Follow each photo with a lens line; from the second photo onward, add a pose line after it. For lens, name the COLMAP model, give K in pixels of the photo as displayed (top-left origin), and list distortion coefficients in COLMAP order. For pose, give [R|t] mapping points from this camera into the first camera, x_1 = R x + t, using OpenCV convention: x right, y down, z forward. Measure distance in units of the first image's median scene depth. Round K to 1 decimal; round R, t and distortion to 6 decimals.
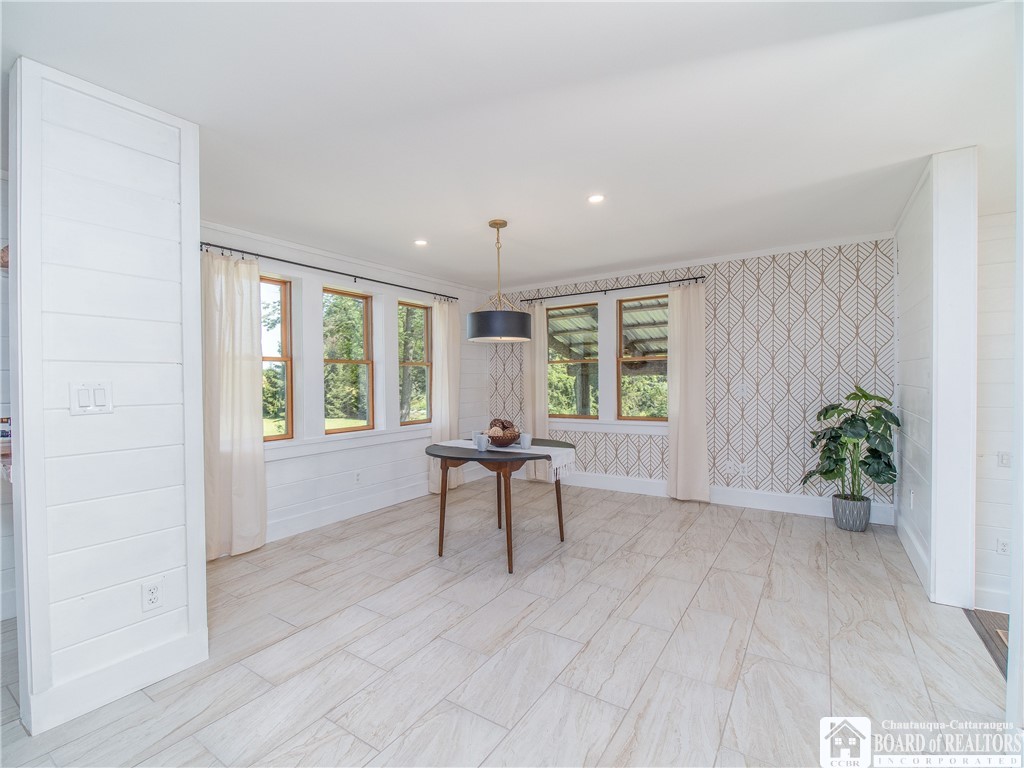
lens RADIAL K [[466.7, 0, 514.6], [0, 466.7, 385.3], [0, 0, 1]] dist [0.011050, 0.000314]
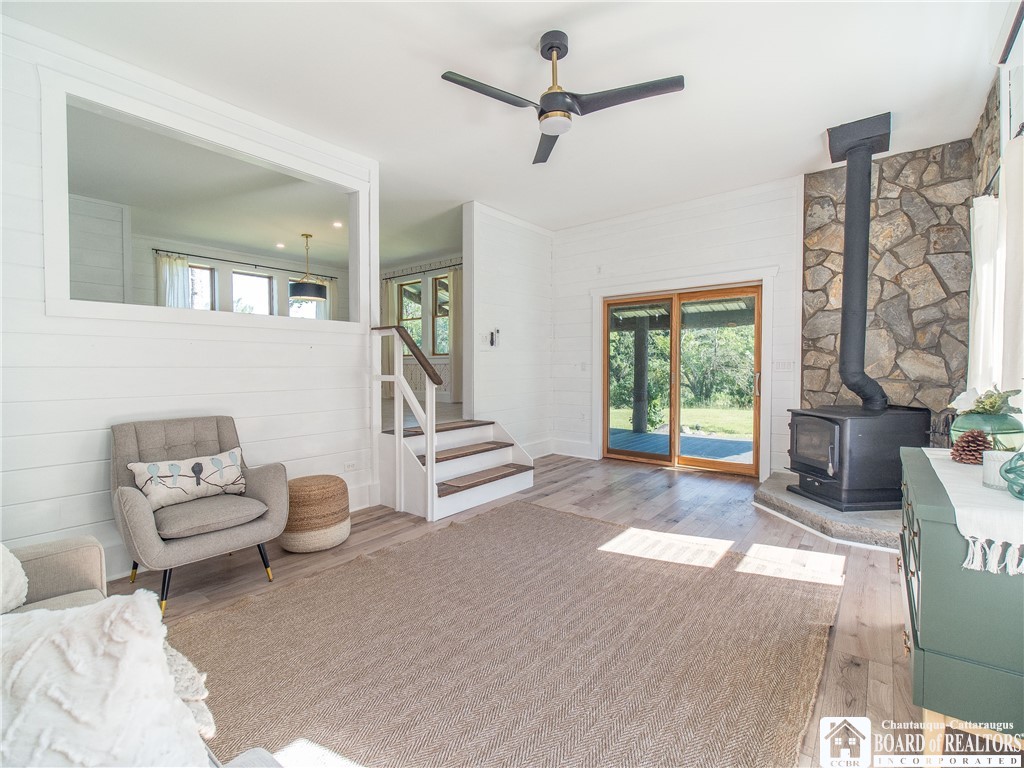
lens RADIAL K [[466.7, 0, 513.5], [0, 466.7, 383.5], [0, 0, 1]] dist [0.011050, 0.000314]
pose [[0.994535, 0.011806, -0.103729, 0.984506], [-0.009289, 0.999651, 0.024723, 0.190117], [0.103985, -0.023624, 0.994298, -0.786596]]
